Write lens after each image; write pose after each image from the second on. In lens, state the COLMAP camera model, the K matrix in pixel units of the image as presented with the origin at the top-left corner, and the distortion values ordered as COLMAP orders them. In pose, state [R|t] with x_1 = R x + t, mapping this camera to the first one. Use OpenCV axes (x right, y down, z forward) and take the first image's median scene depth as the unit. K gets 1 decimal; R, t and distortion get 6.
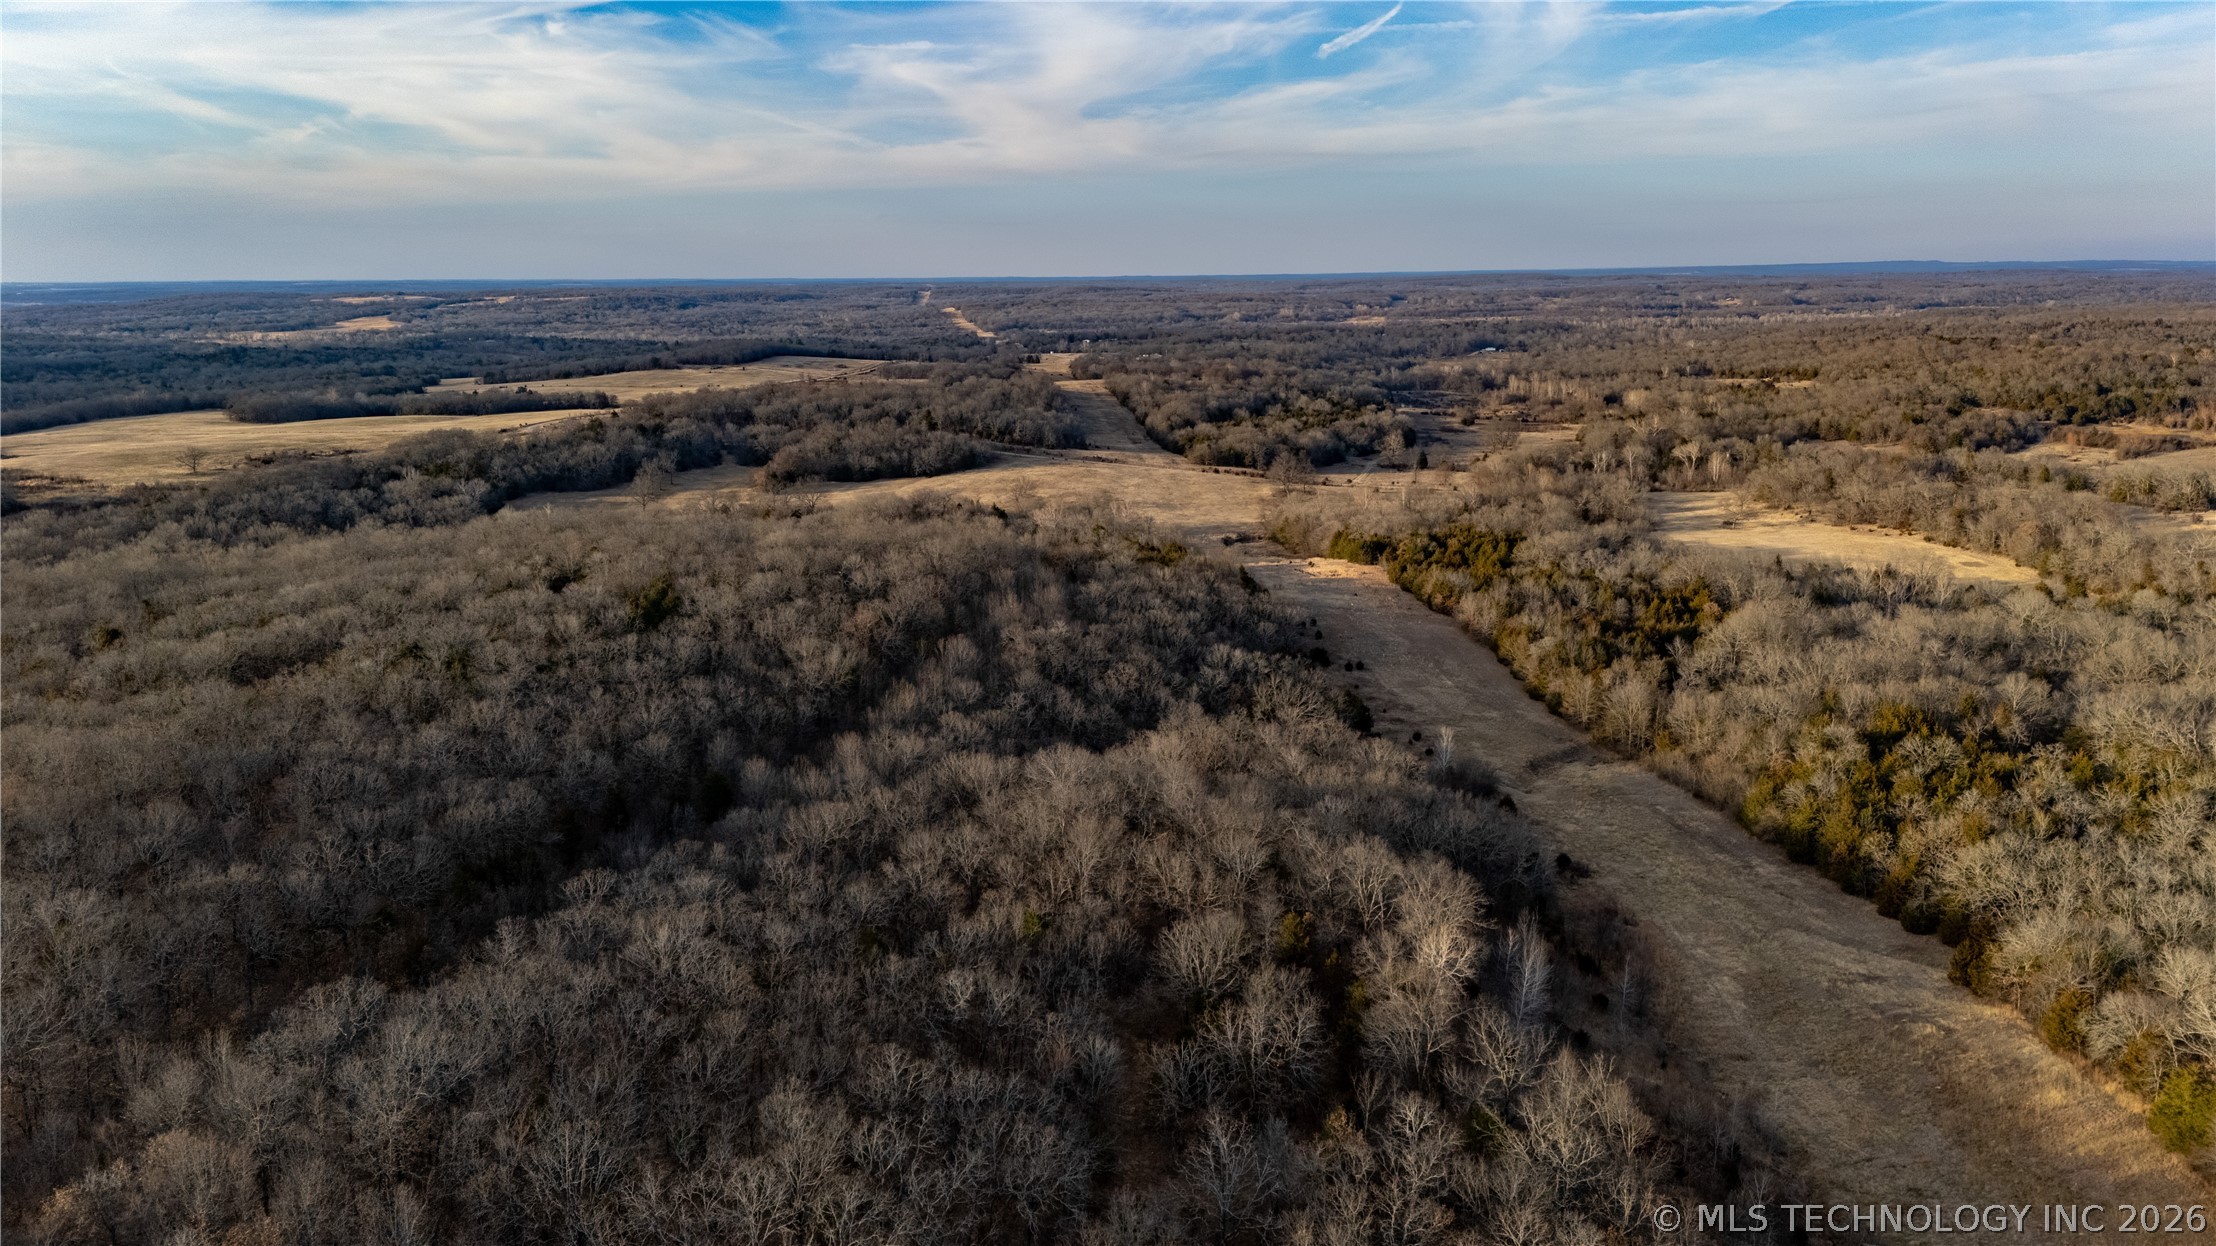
lens RADIAL K [[1610.2, 0, 1108.0], [0, 1610.2, 623.0], [0, 0, 1]] dist [0.098091, -0.115289]
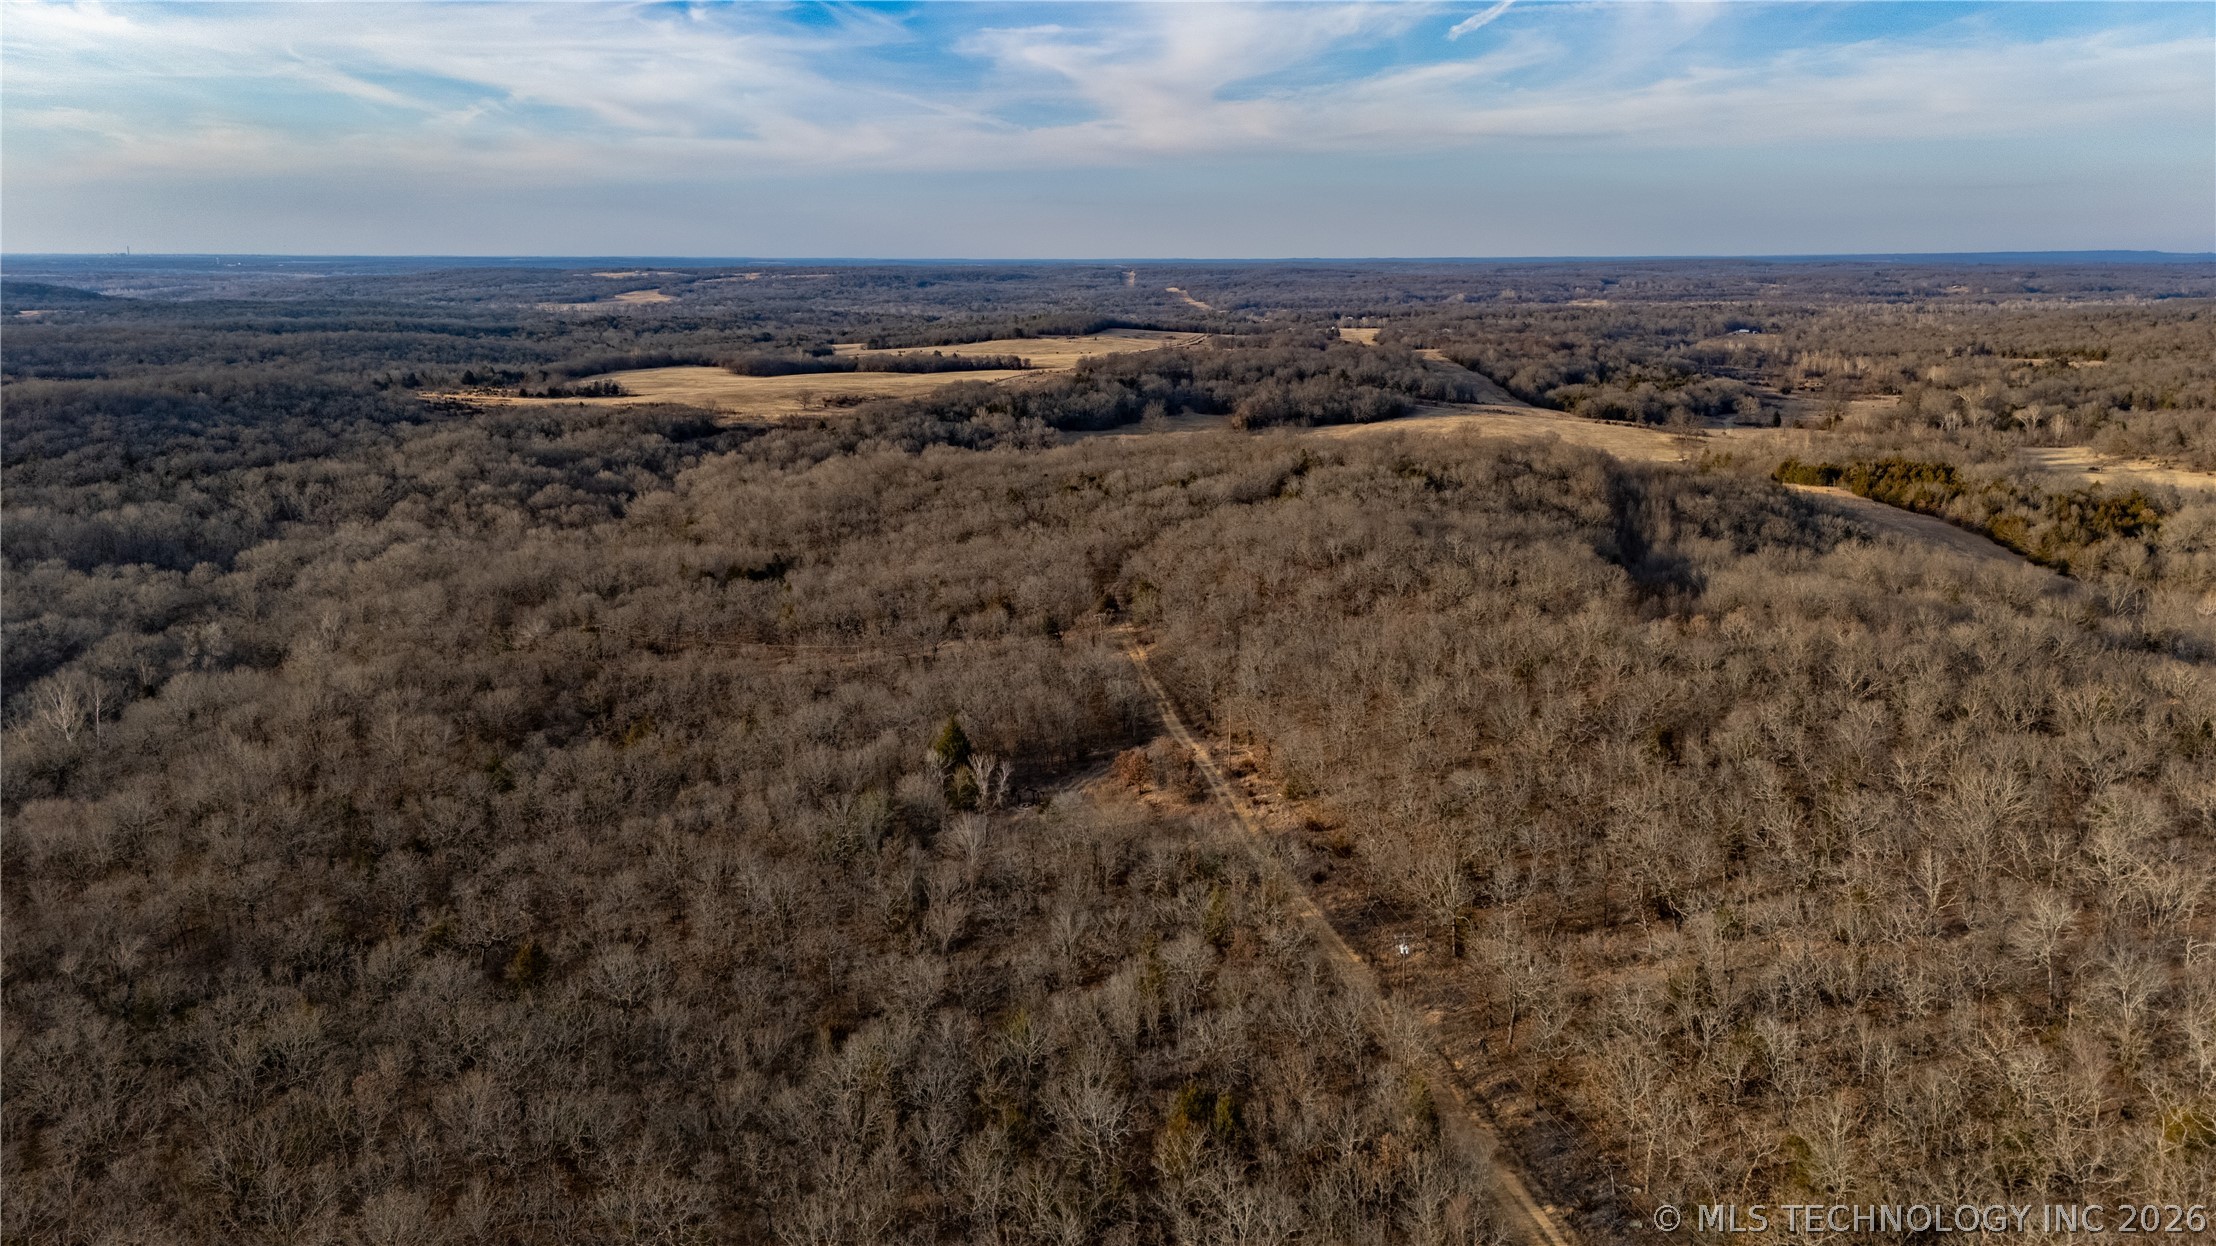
lens RADIAL K [[1613.1, 0, 1108.0], [0, 1613.1, 623.0], [0, 0, 1]] dist [0.069945, -0.062988]
pose [[0.995447, 0.030397, -0.090343, -0.185205], [-0.029417, 0.999493, 0.012155, 0.047803], [0.090666, -0.009442, 0.995837, -0.212324]]
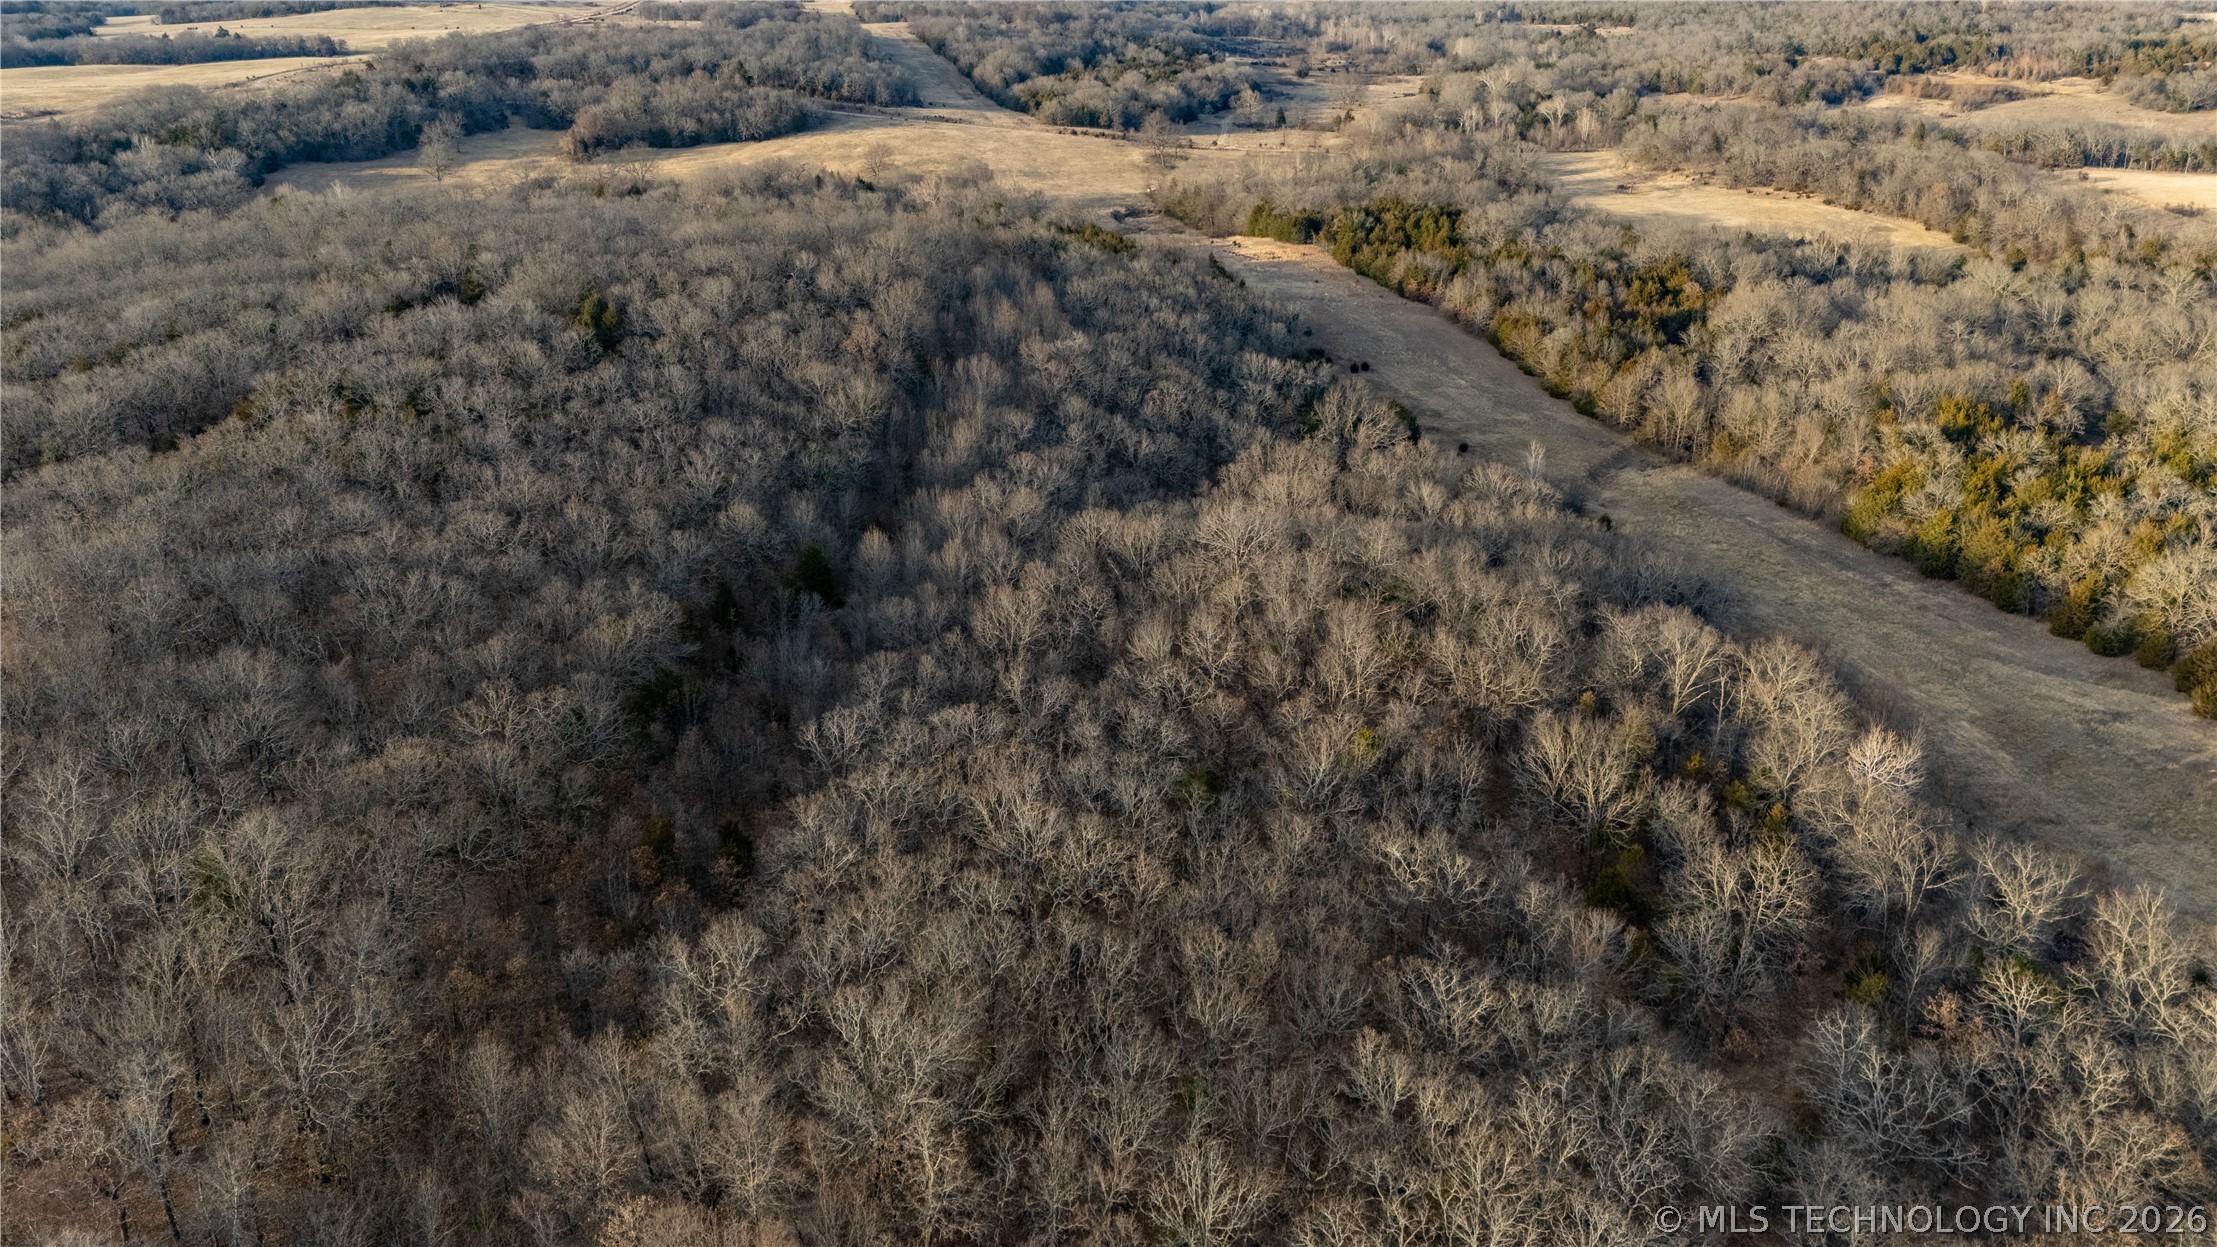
lens RADIAL K [[1613.8, 0, 1108.5], [0, 1613.8, 623.5], [0, 0, 1]] dist [0.069945, -0.062988]
pose [[0.987509, -0.052504, 0.148559, -0.066221], [0.020958, 0.978239, 0.206418, -0.011719], [-0.156164, -0.200726, 0.967120, 0.048327]]
